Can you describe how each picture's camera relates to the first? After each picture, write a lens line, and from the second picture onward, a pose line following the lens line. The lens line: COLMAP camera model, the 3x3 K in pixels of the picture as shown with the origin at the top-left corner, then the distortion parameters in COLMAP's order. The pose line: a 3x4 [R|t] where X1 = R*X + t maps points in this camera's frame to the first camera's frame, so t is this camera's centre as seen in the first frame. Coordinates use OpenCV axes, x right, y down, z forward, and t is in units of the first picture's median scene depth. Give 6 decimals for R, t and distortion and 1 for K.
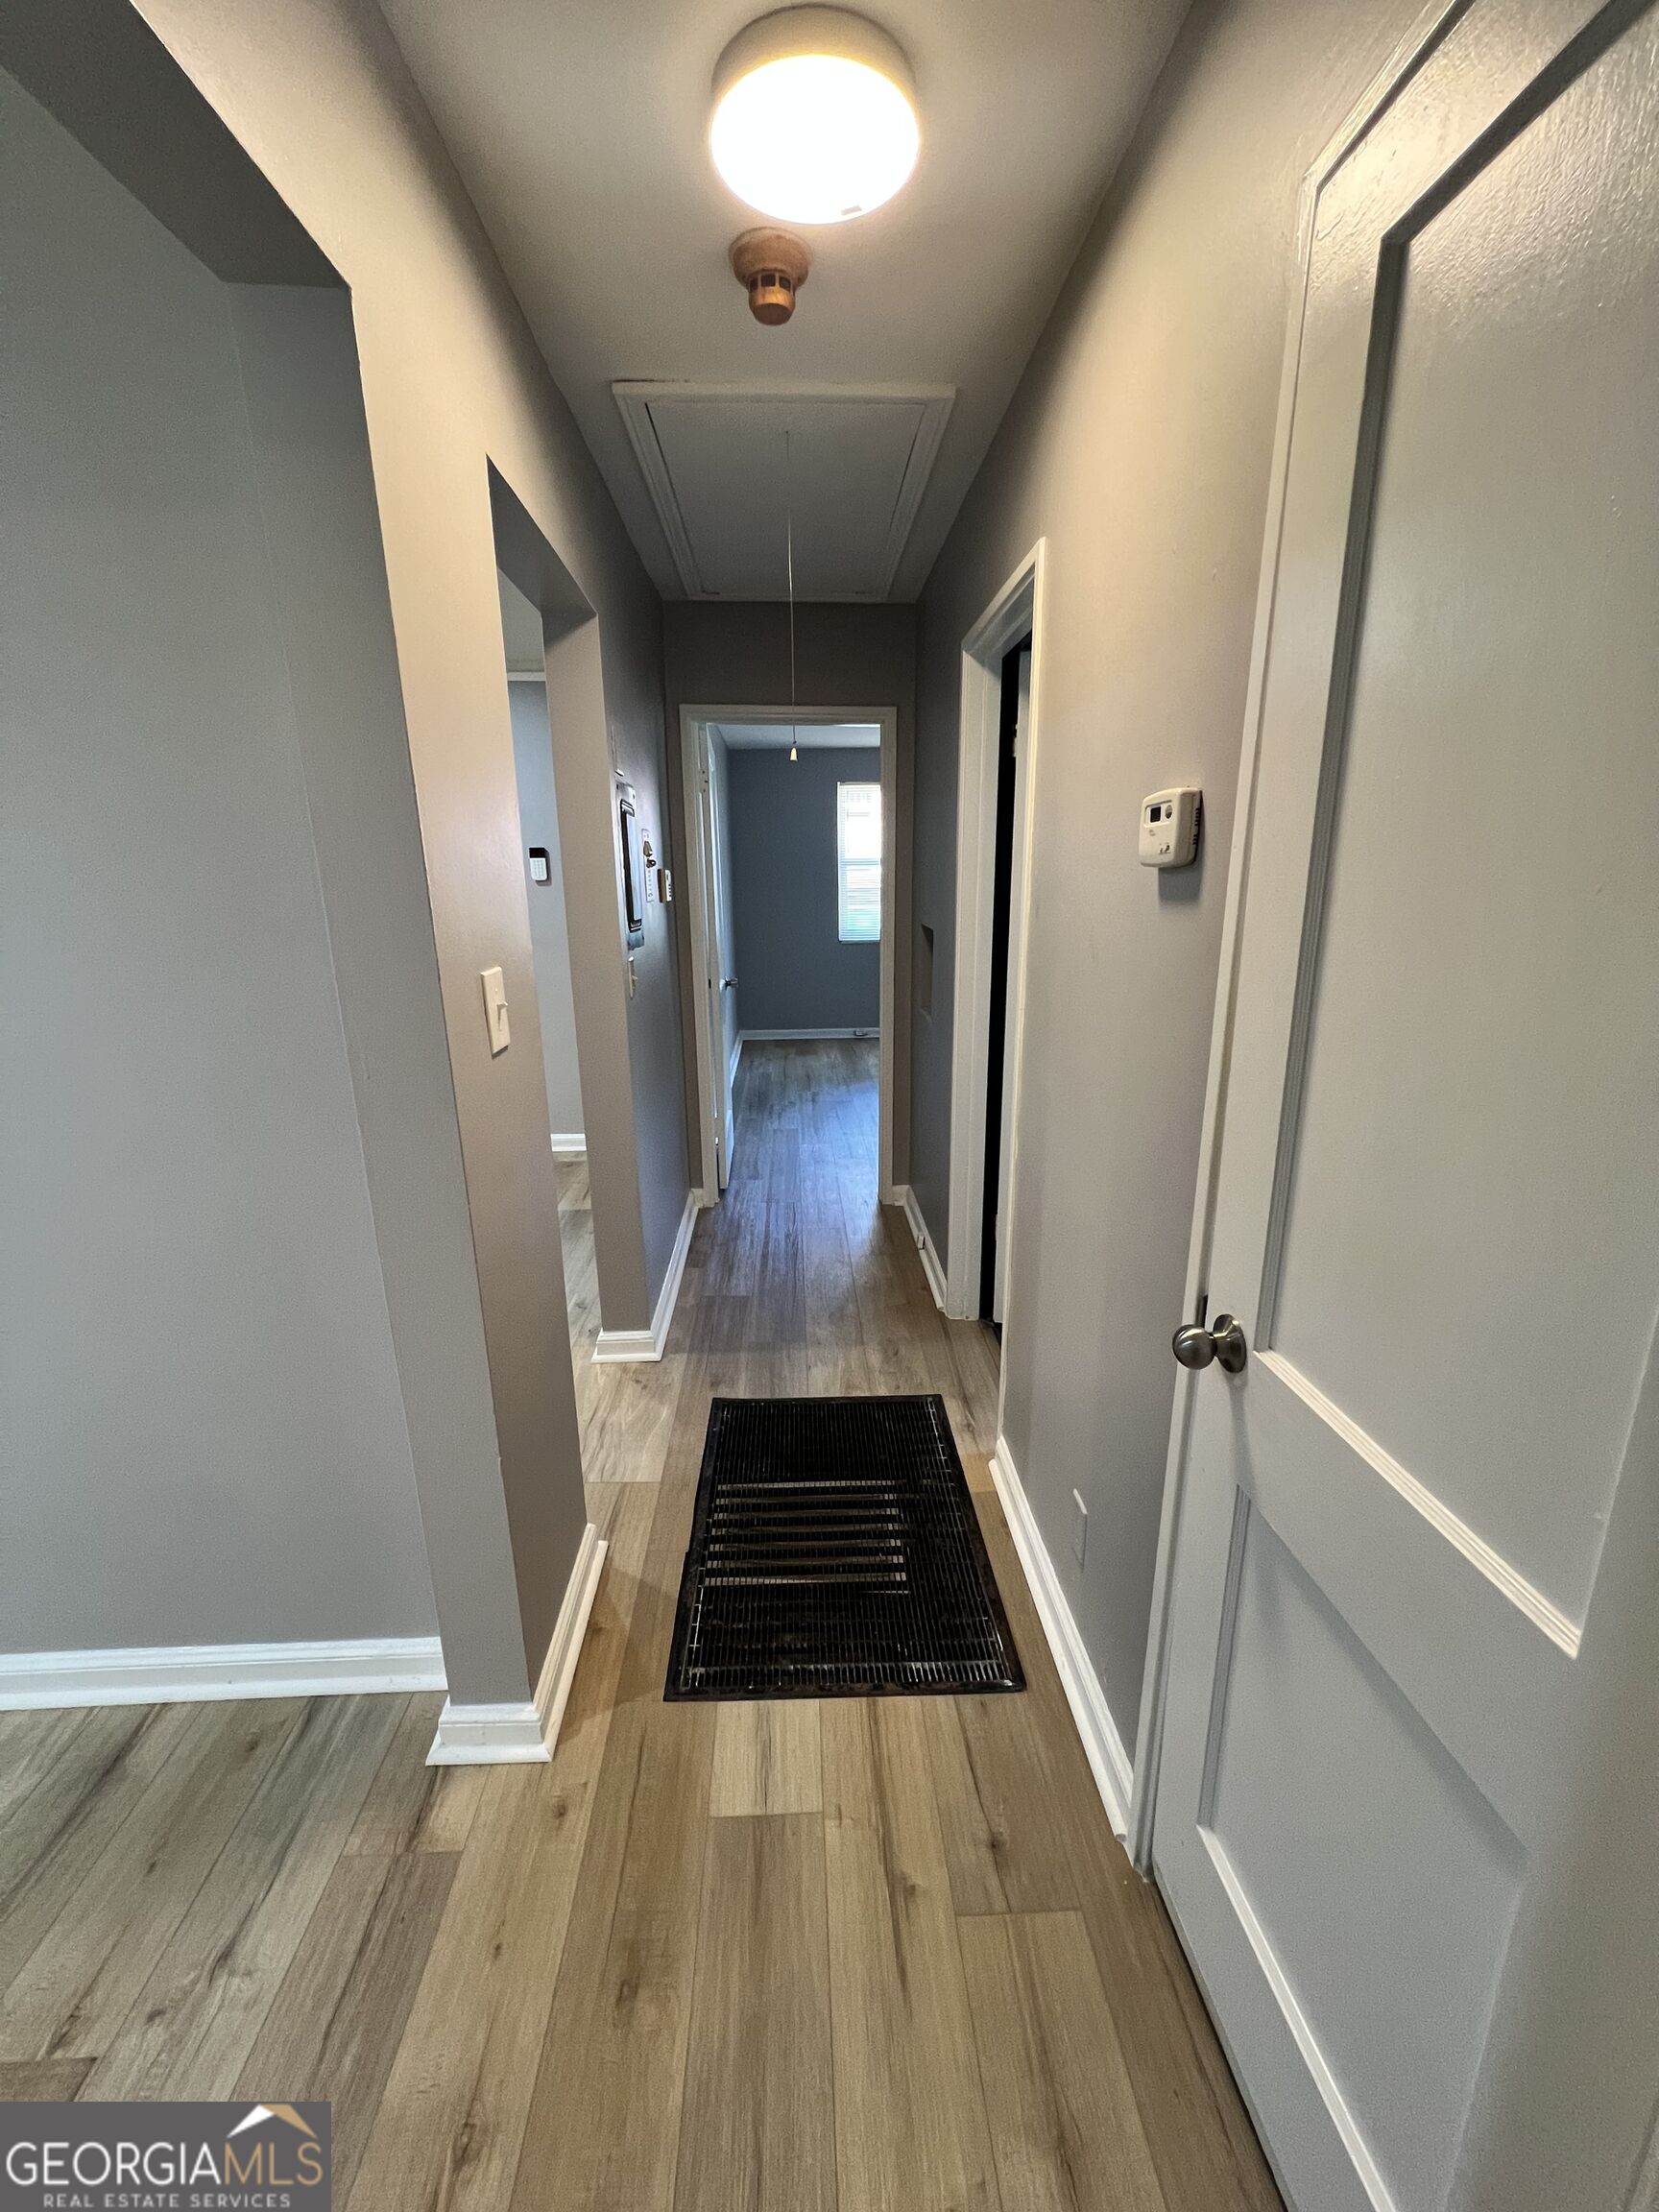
lens RADIAL K [[881.4, 0, 829.5], [0, 881.4, 1106.0], [0, 0, 1]] dist [0.000298, -0.000163]
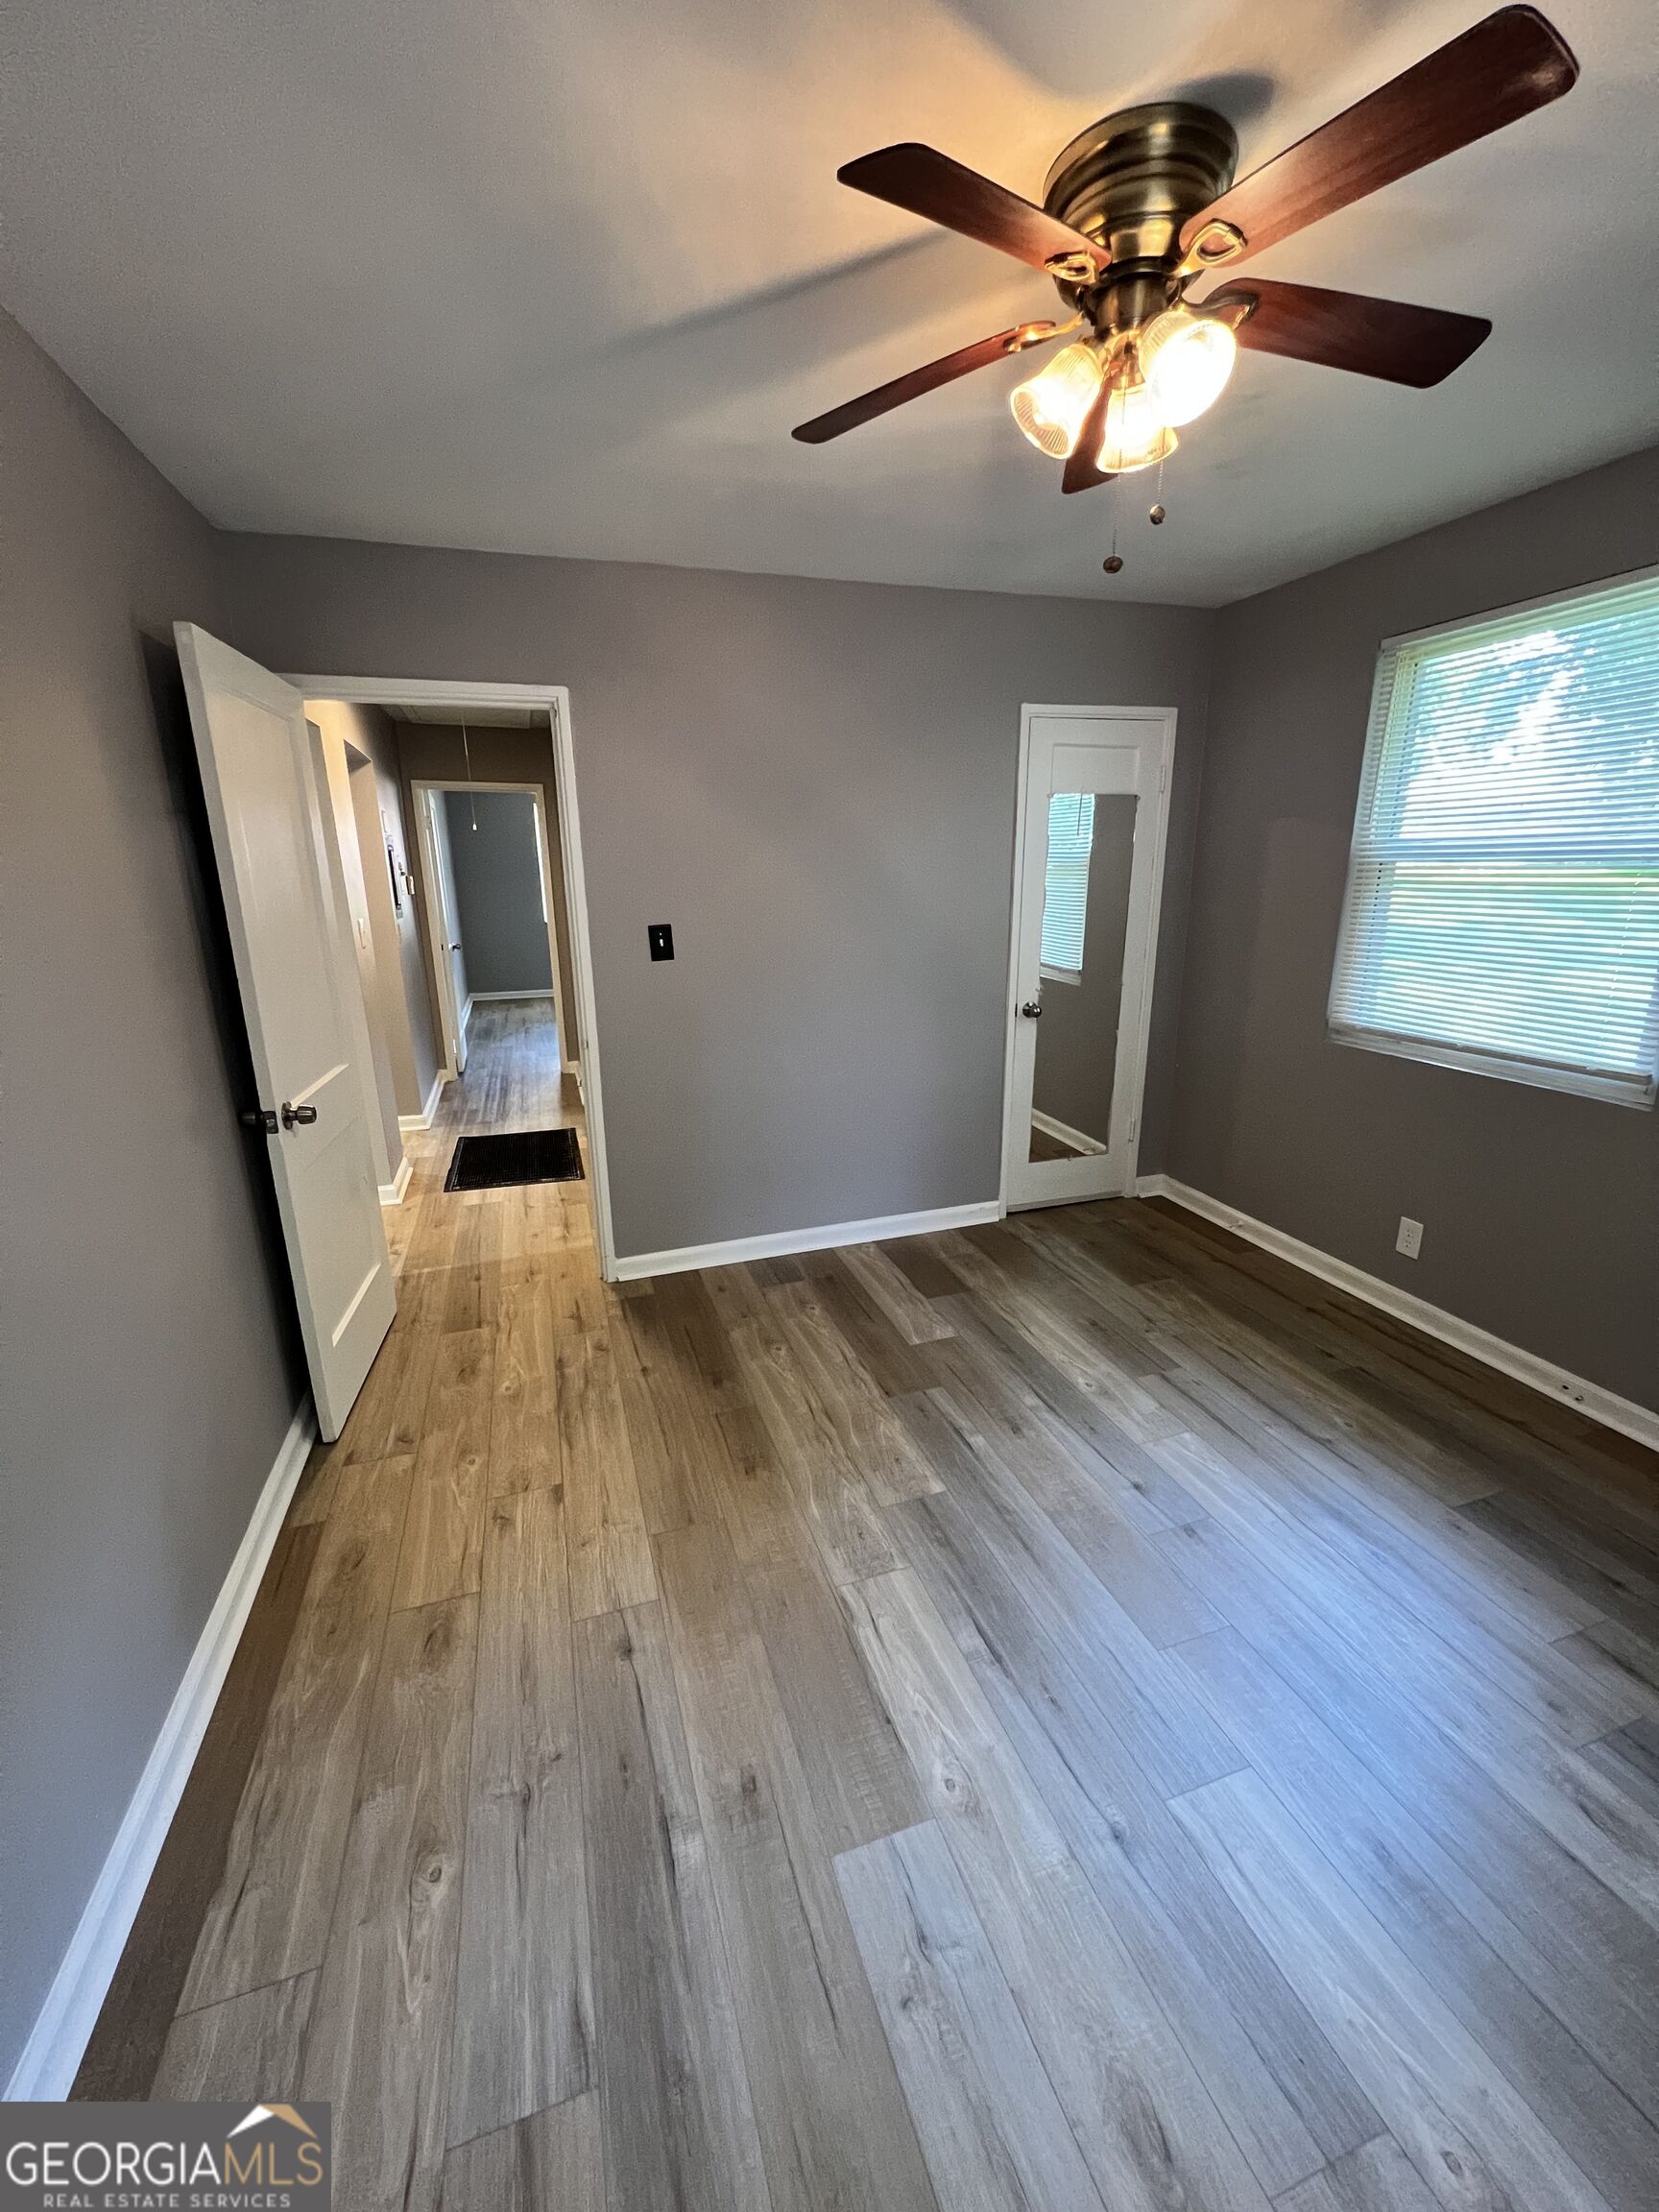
lens RADIAL K [[881.4, 0, 829.5], [0, 881.4, 1106.0], [0, 0, 1]] dist [0.000298, -0.000163]
pose [[0.961376, -0.062811, 0.267976, 0.141671], [0.059783, 0.998022, 0.019451, 0.253203], [-0.268668, -0.002679, 0.963229, -1.129257]]
